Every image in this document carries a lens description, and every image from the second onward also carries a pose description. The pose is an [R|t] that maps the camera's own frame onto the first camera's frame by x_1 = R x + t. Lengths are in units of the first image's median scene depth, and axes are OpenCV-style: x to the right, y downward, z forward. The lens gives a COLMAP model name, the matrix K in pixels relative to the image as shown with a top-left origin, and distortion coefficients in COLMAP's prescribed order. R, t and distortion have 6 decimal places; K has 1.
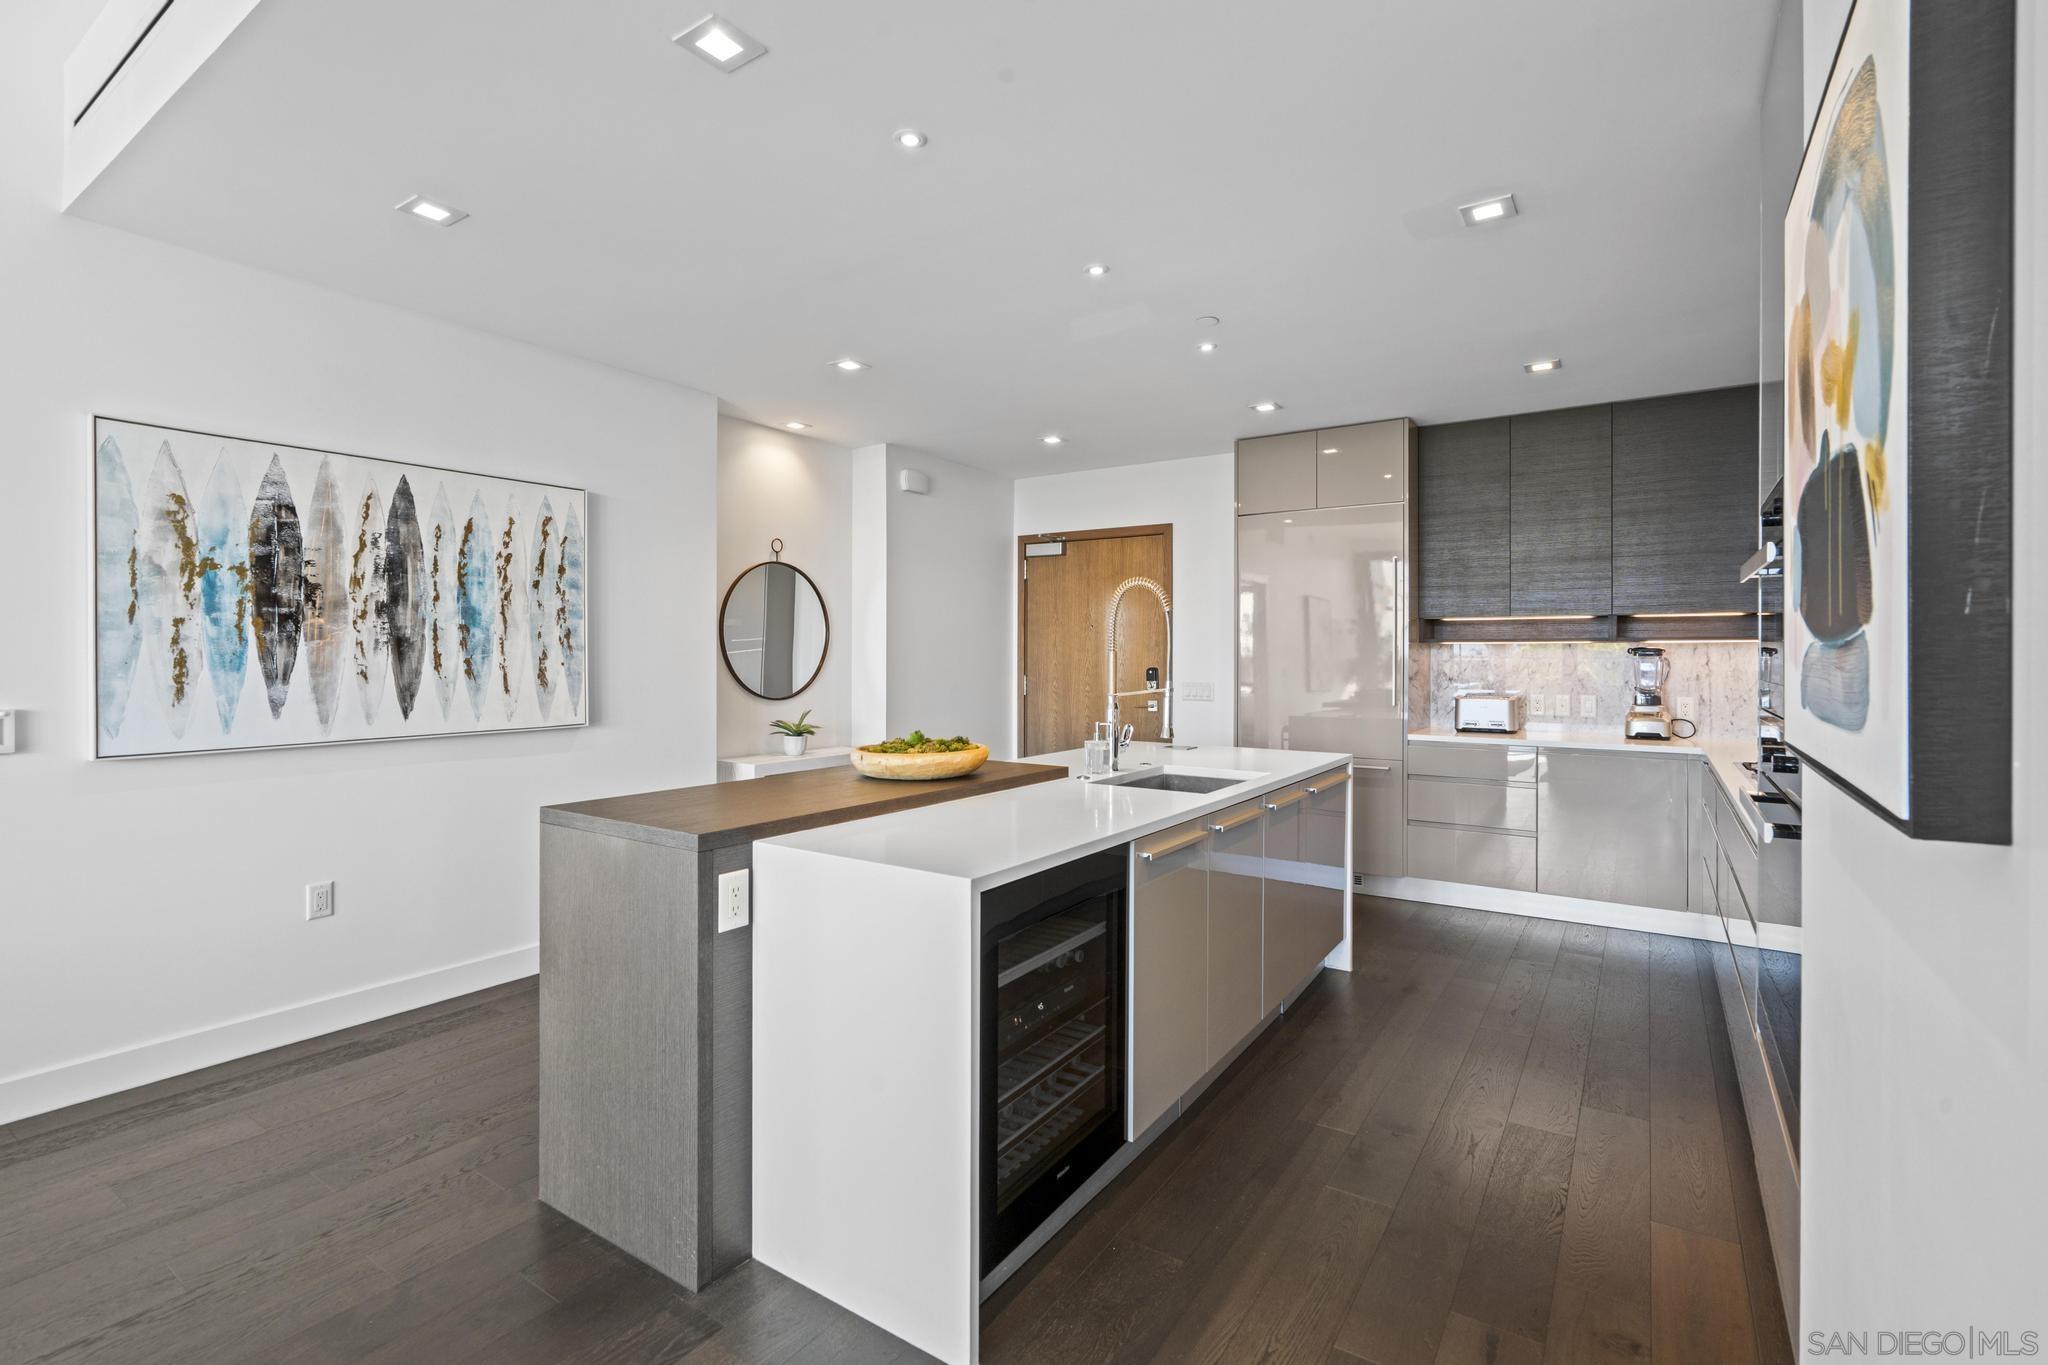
lens RADIAL K [[925.5, 0, 1022.4], [0, 925.5, 642.7], [0, 0, 1]] dist [-0.008272, 0.000074]
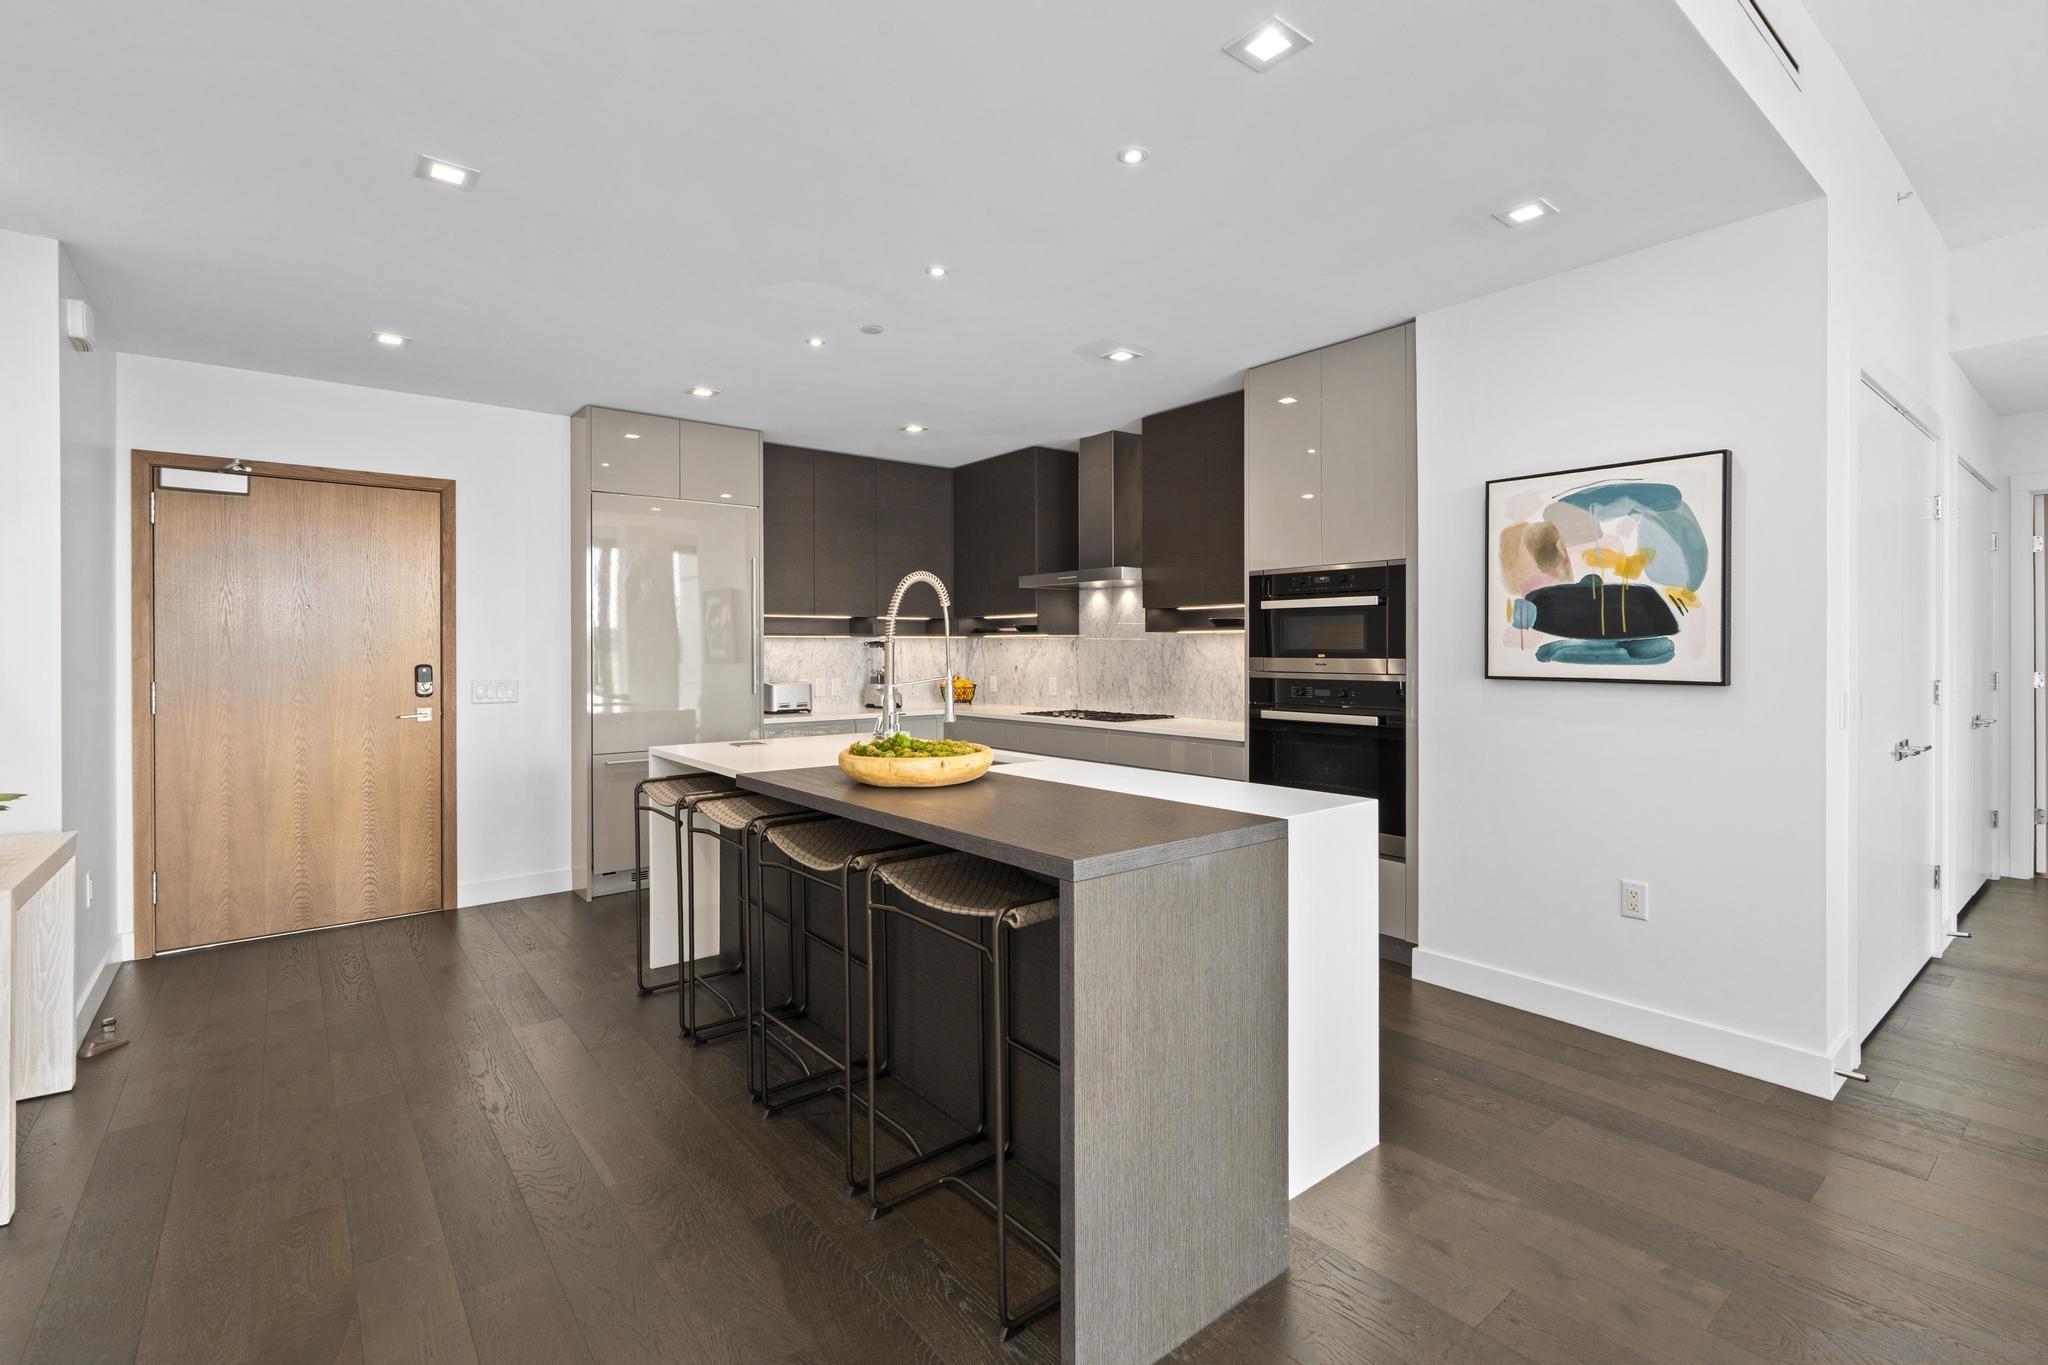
lens RADIAL K [[925.5, 0, 1022.4], [0, 925.5, 642.7], [0, 0, 1]] dist [-0.008272, 0.000074]
pose [[0.297946, 0.003532, 0.954576, -0.790766], [-0.009900, 0.999951, -0.000610, 0.008227], [-0.954531, -0.009269, 0.297966, 0.545256]]
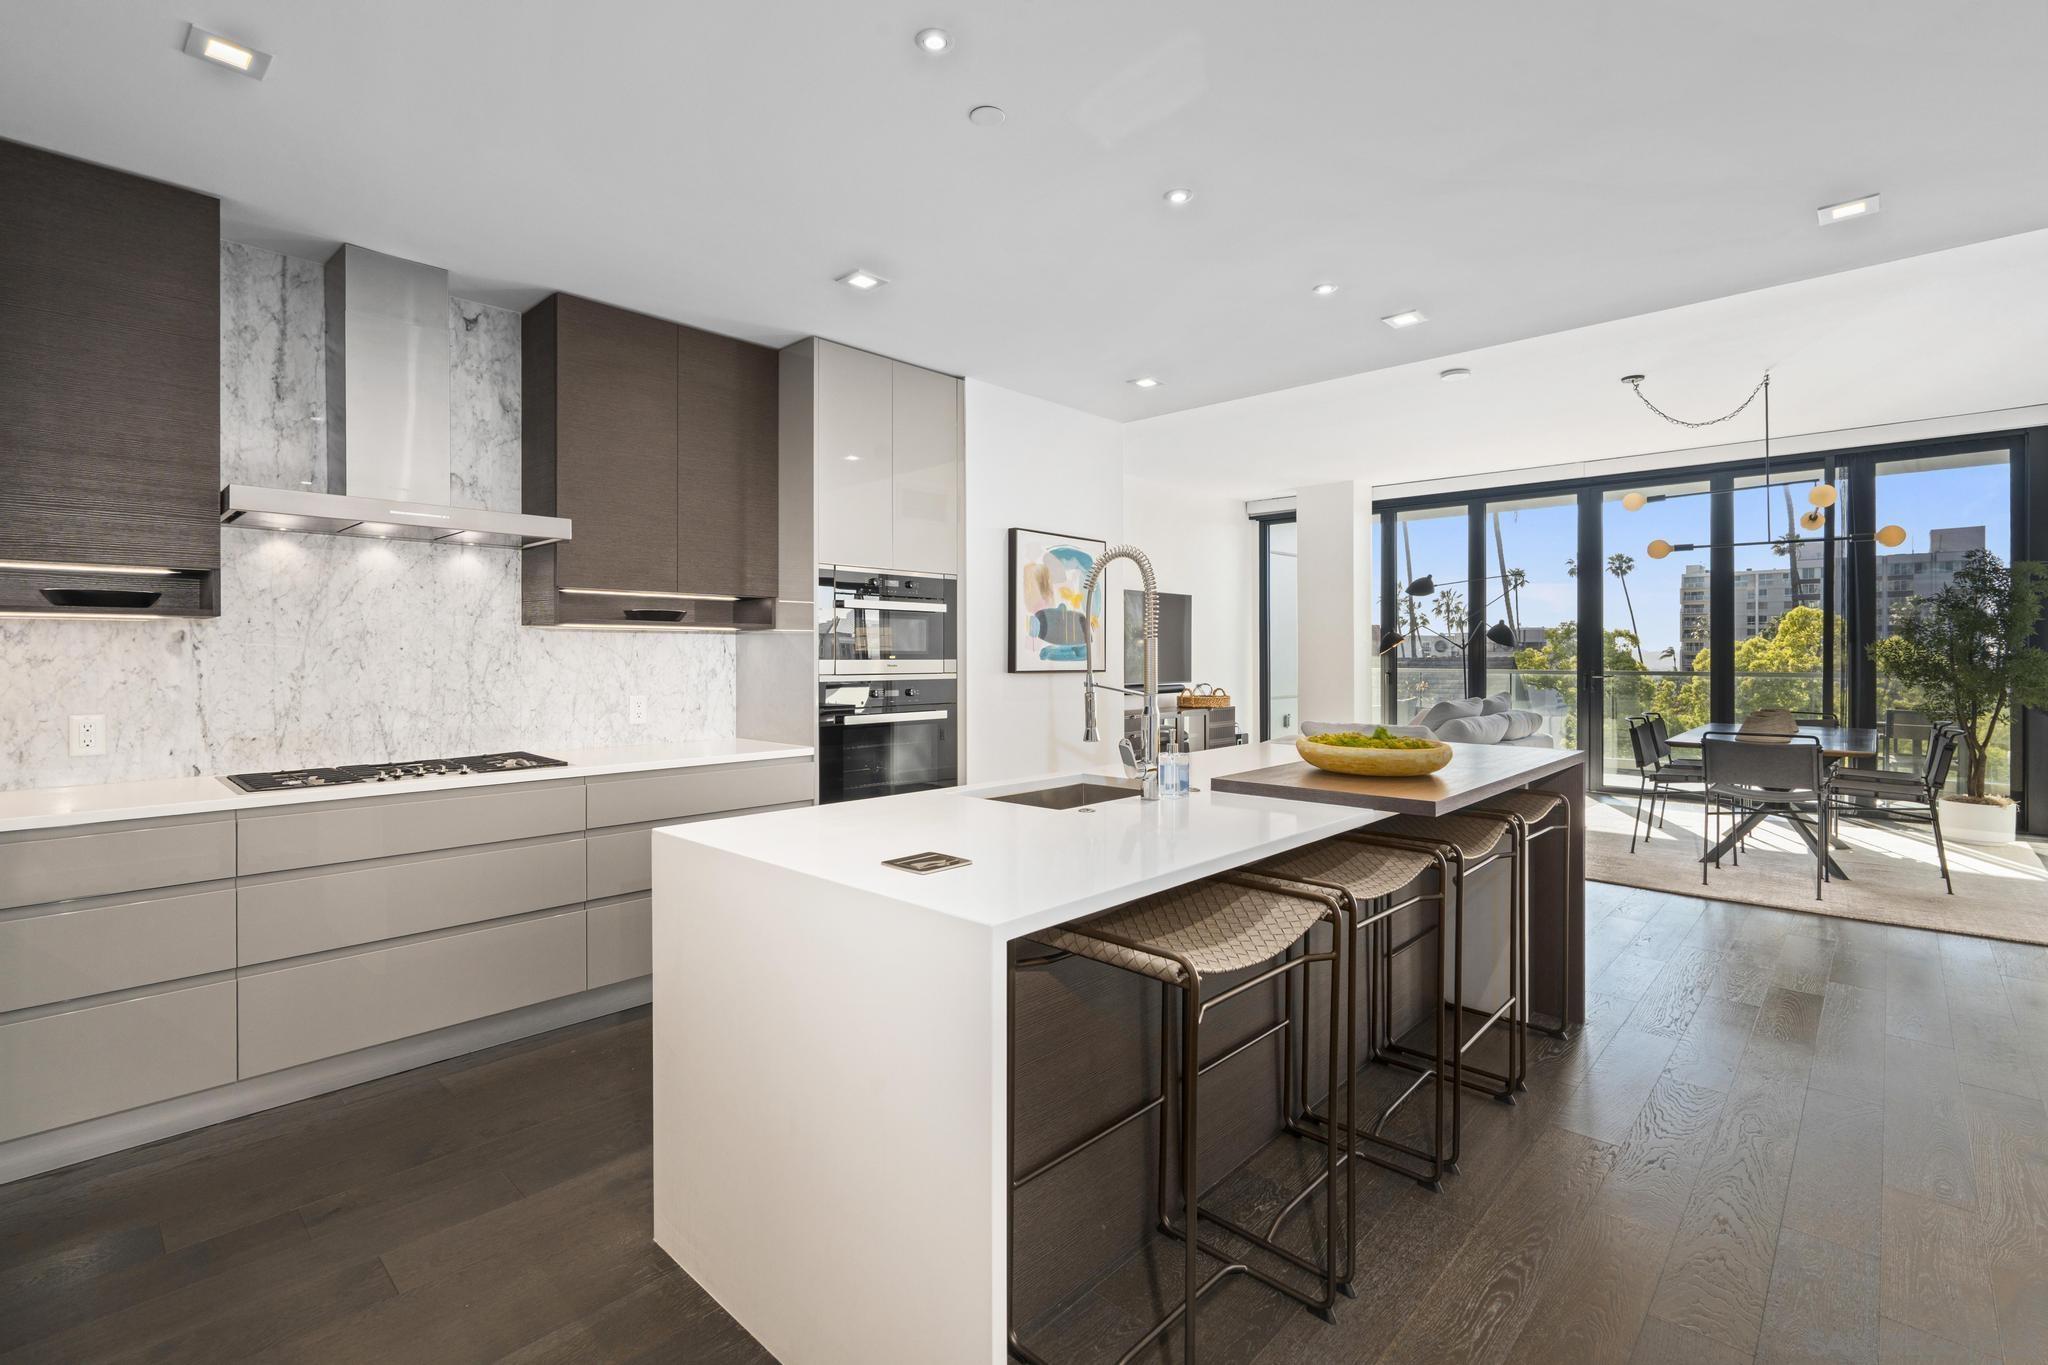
lens RADIAL K [[925.5, 0, 1022.4], [0, 925.5, 642.7], [0, 0, 1]] dist [-0.008272, 0.000074]
pose [[-0.986054, 0.001169, 0.166421, 0.072230], [-0.003055, 0.999680, -0.025125, 0.031187], [-0.166397, -0.025283, -0.985735, 1.696714]]
